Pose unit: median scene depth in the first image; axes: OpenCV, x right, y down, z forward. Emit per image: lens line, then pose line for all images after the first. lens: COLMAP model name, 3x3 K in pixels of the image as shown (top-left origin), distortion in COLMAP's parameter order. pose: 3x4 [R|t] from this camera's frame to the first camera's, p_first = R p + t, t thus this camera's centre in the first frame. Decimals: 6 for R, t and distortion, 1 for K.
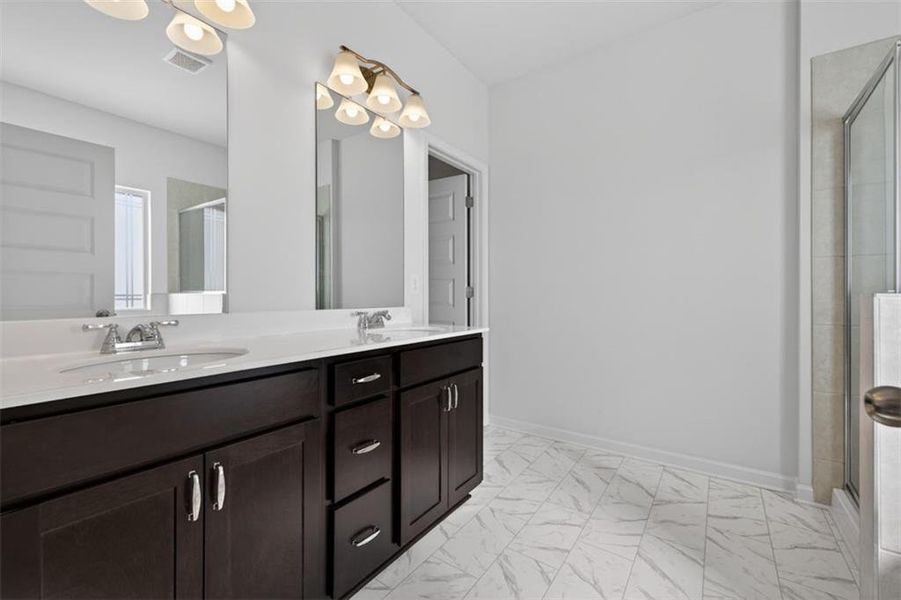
lens RADIAL K [[380.8, 0, 447.4], [0, 380.8, 292.7], [0, 0, 1]] dist [0.005797, -0.000483]
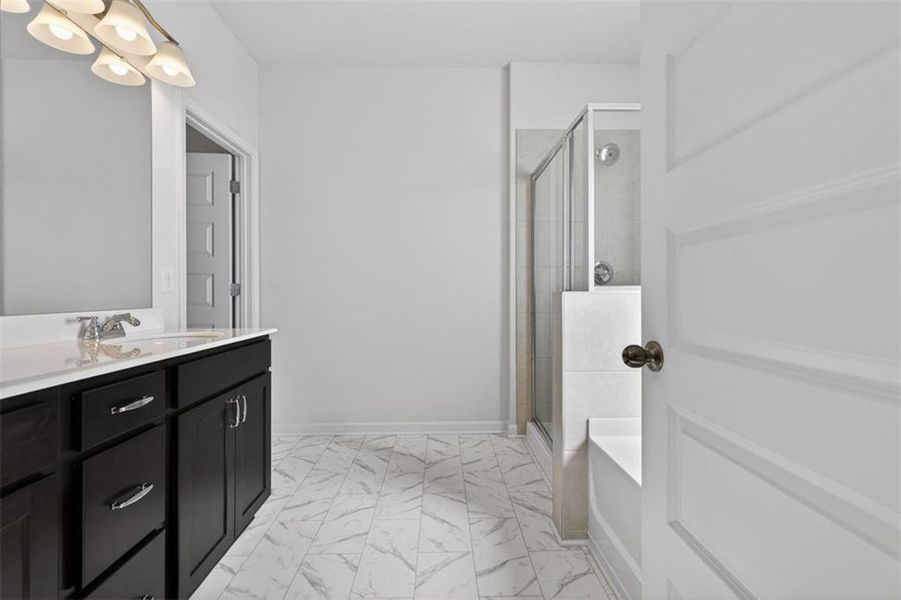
lens RADIAL K [[373.8, 0, 449.6], [0, 373.8, 290.6], [0, 0, 1]] dist [0.006413, -0.000141]
pose [[0.797889, 0.002423, 0.602800, -0.104693], [-0.002884, 0.999996, -0.000202, -0.000940], [-0.602798, -0.001577, 0.797892, 0.020432]]
